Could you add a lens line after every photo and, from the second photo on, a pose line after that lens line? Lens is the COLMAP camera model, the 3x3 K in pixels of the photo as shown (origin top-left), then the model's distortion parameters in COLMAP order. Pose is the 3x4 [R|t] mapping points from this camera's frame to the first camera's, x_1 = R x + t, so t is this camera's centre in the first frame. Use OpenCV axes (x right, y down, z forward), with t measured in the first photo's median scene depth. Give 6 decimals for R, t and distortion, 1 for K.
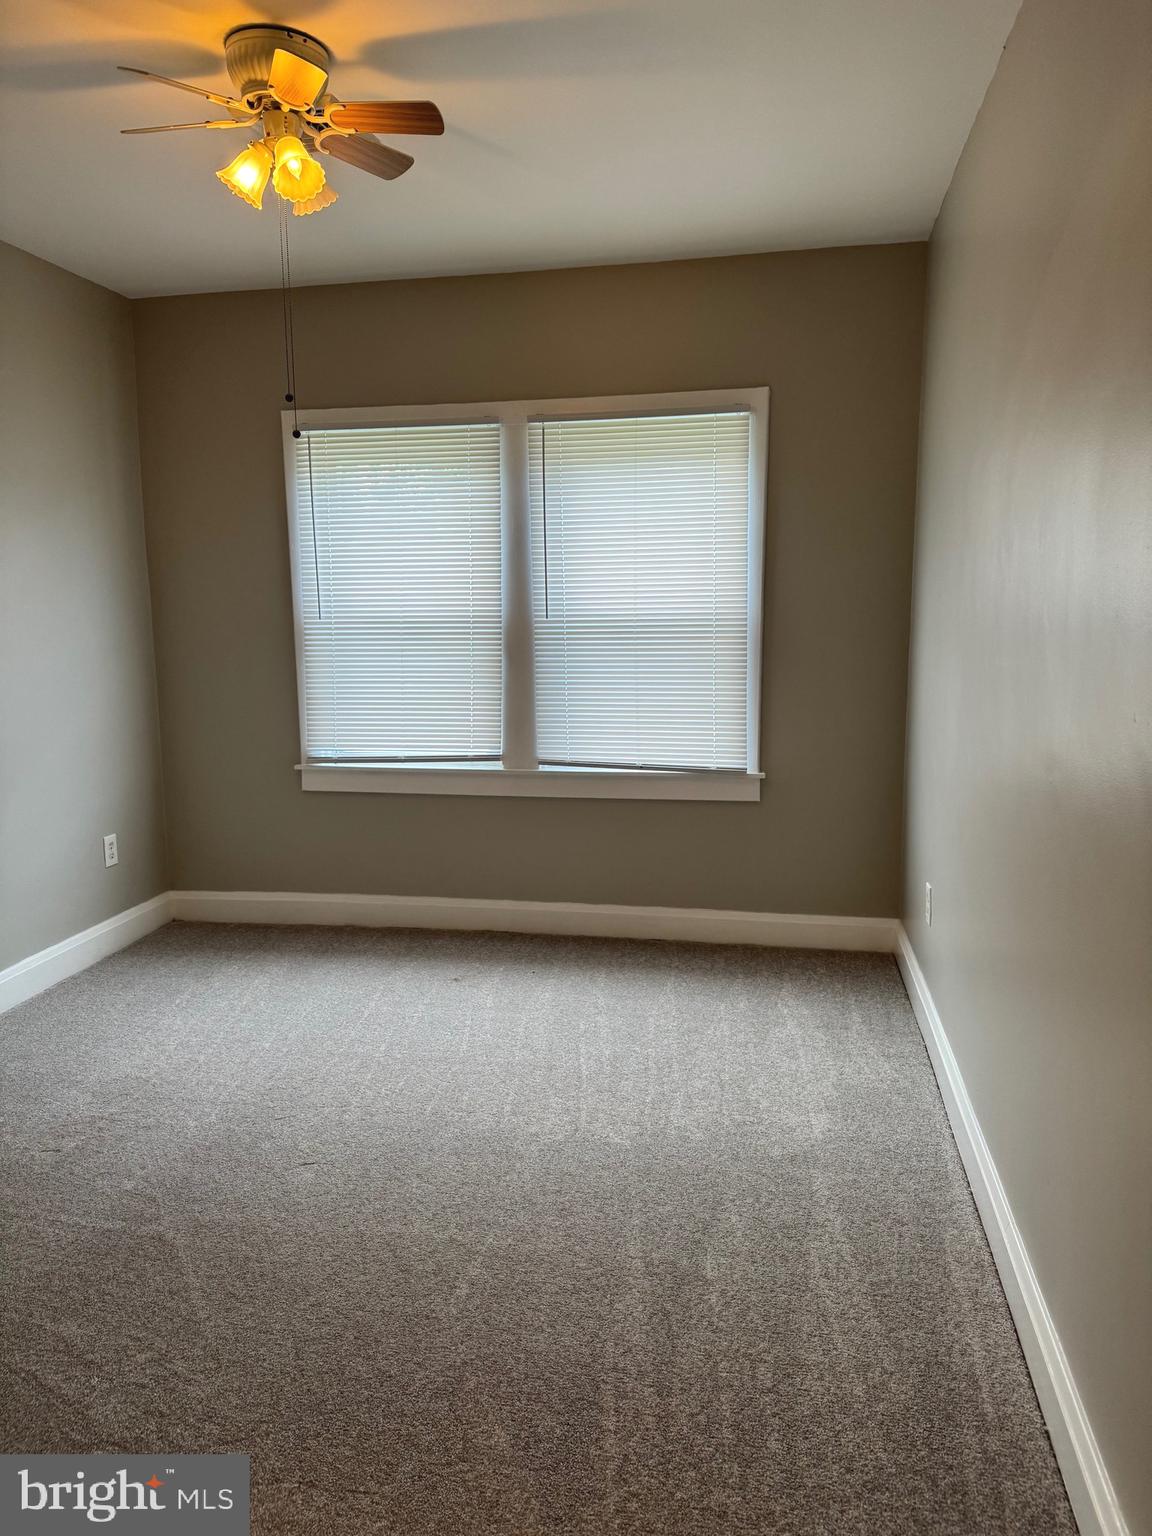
lens RADIAL K [[1103.0, 0, 550.5], [0, 1103.0, 763.8], [0, 0, 1]] dist [0.154071, -0.275334]
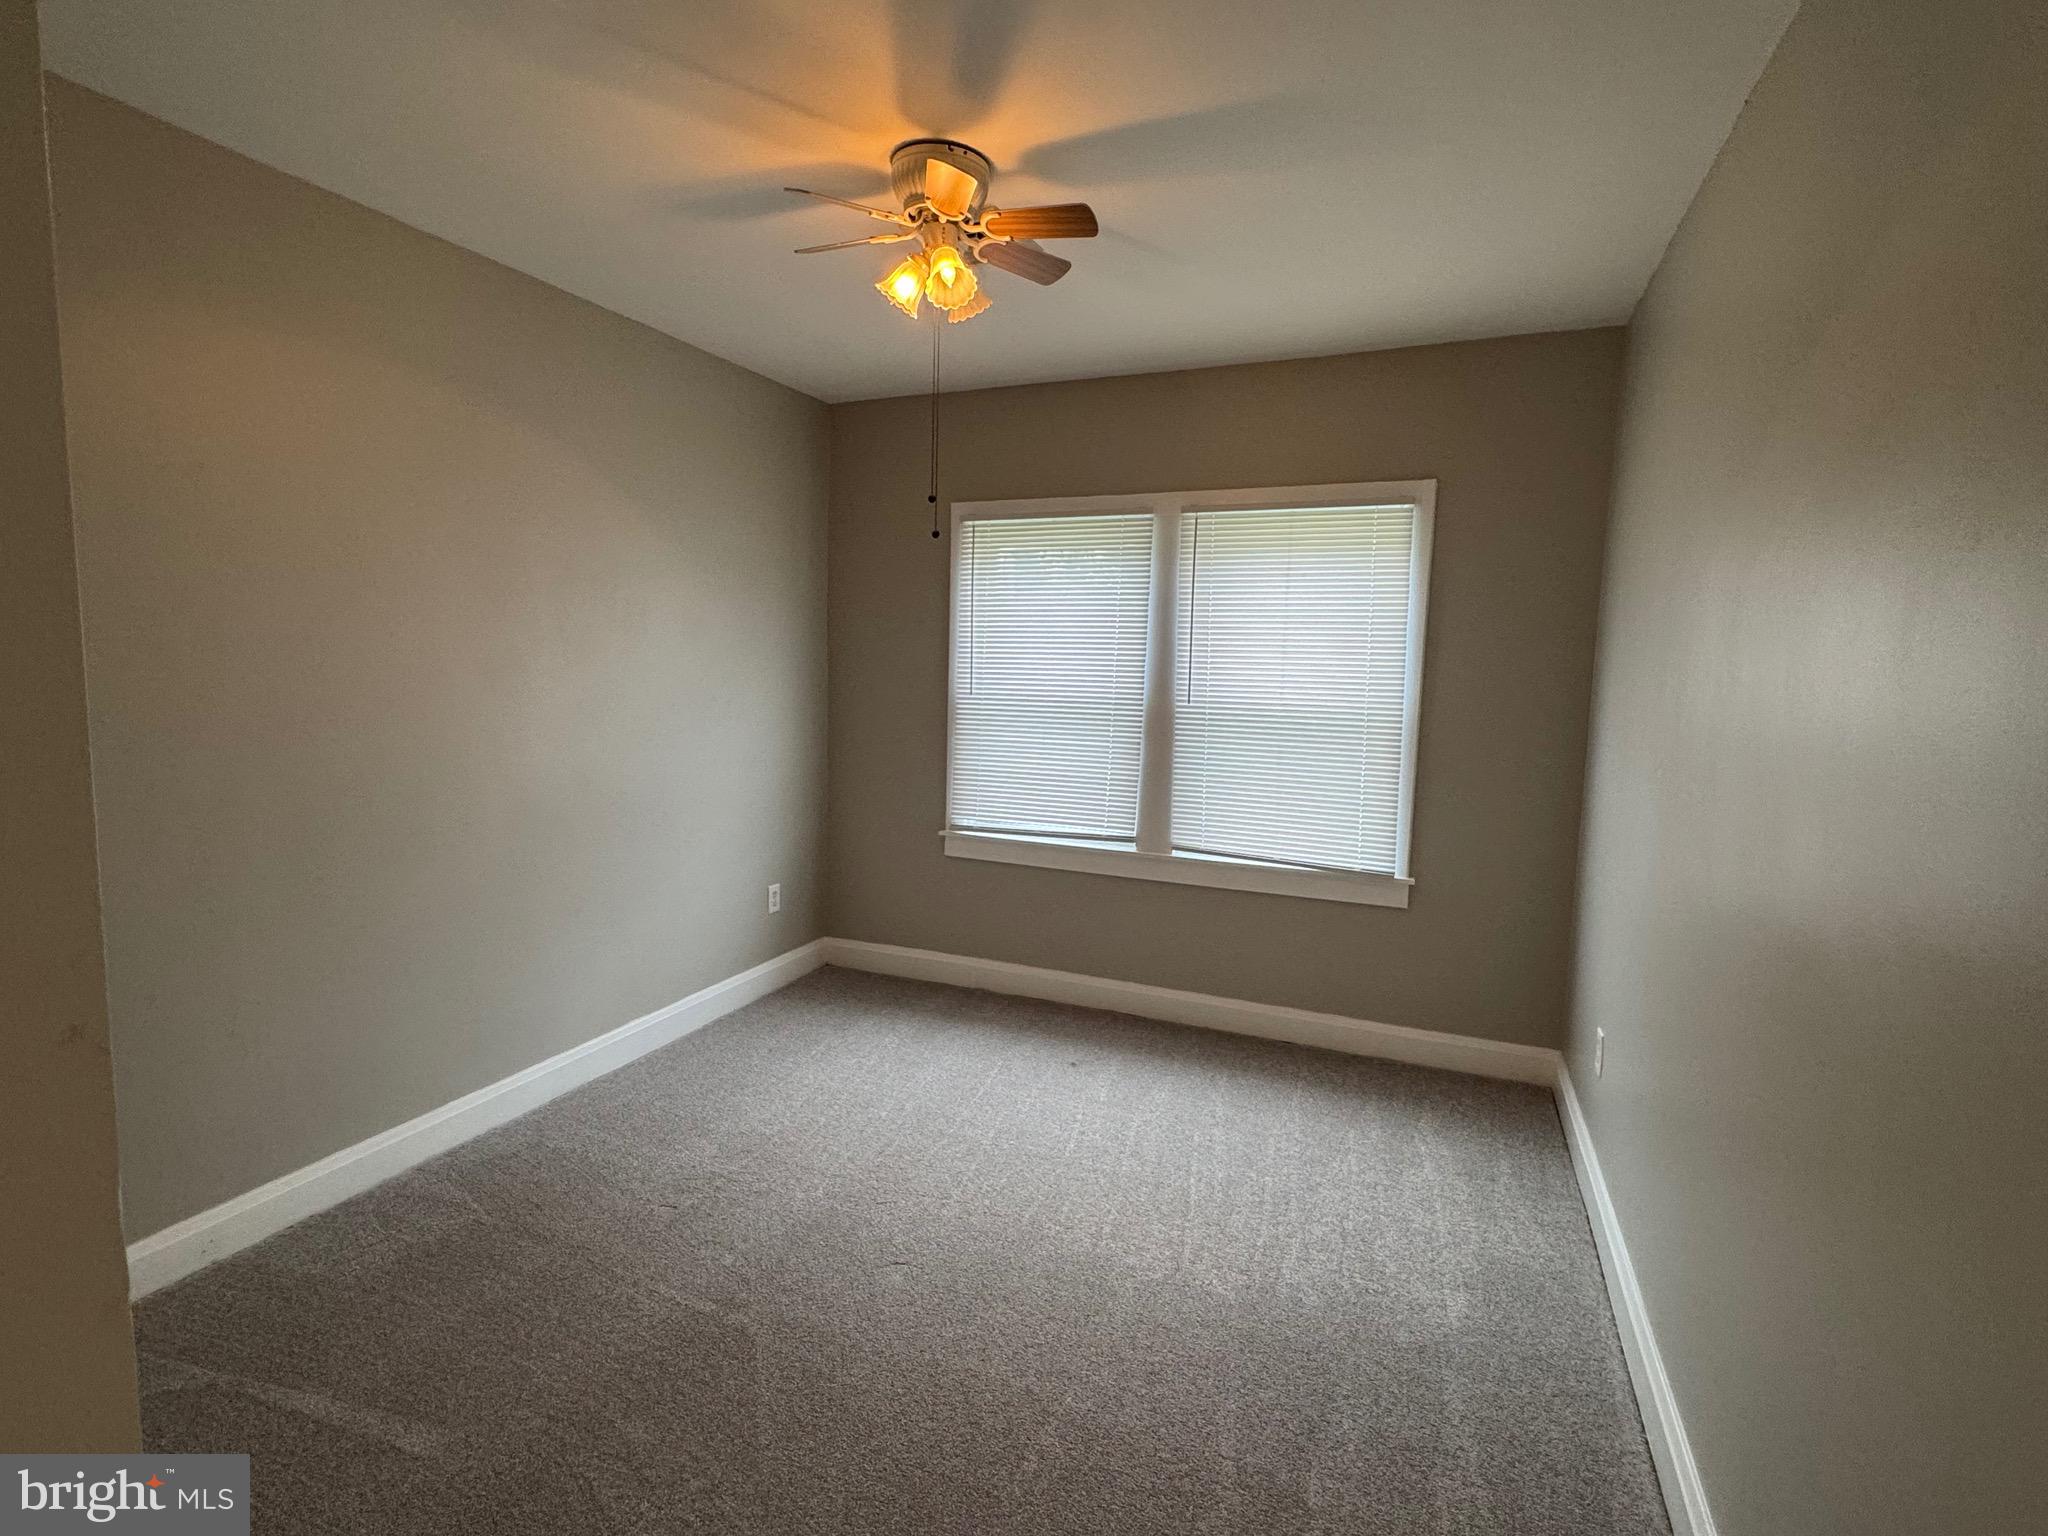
lens RADIAL K [[972.4, 0, 995.8], [0, 972.4, 759.2], [0, 0, 1]] dist [0.000649, -0.000234]
pose [[0.974736, 0.056672, -0.216049, 0.024776], [-0.063806, 0.997619, -0.026185, -0.062802], [0.214051, 0.039309, 0.976031, 0.143378]]
